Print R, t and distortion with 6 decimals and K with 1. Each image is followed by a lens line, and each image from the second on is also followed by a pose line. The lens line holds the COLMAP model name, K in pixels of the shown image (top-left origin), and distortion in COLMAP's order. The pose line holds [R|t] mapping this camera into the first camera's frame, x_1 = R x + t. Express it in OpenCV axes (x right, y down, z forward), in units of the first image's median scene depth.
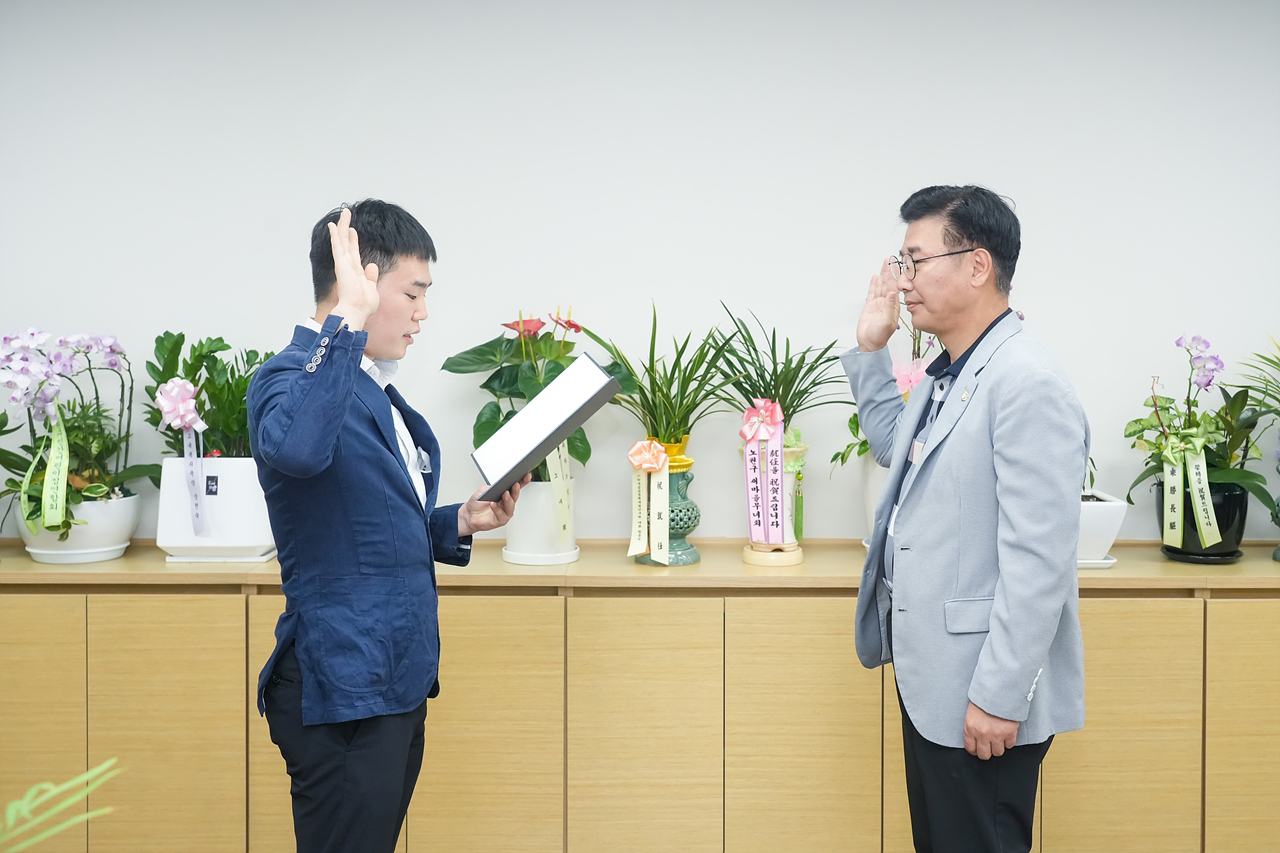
lens RADIAL K [[1233.9, 0, 617.4], [0, 1233.9, 417.1], [0, 0, 1]] dist [0.044139, -0.008601]
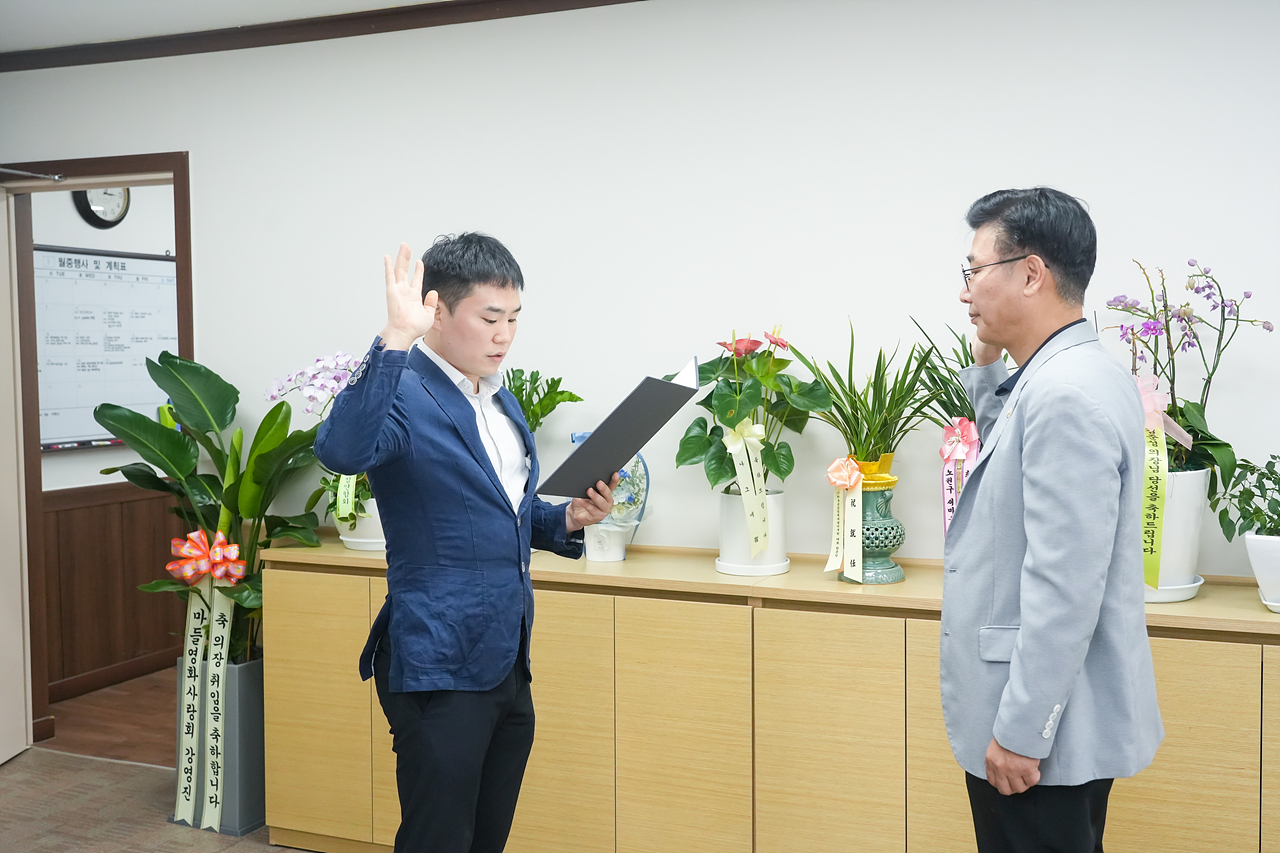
lens RADIAL K [[1235.3, 0, 708.9], [0, 1235.3, 463.1], [0, 0, 1]] dist [0.044020, -0.009839]
pose [[0.929069, 0.024216, -0.369112, 0.293975], [-0.017154, 0.999602, 0.022404, 0.002760], [0.369508, -0.014484, 0.929115, 0.026788]]
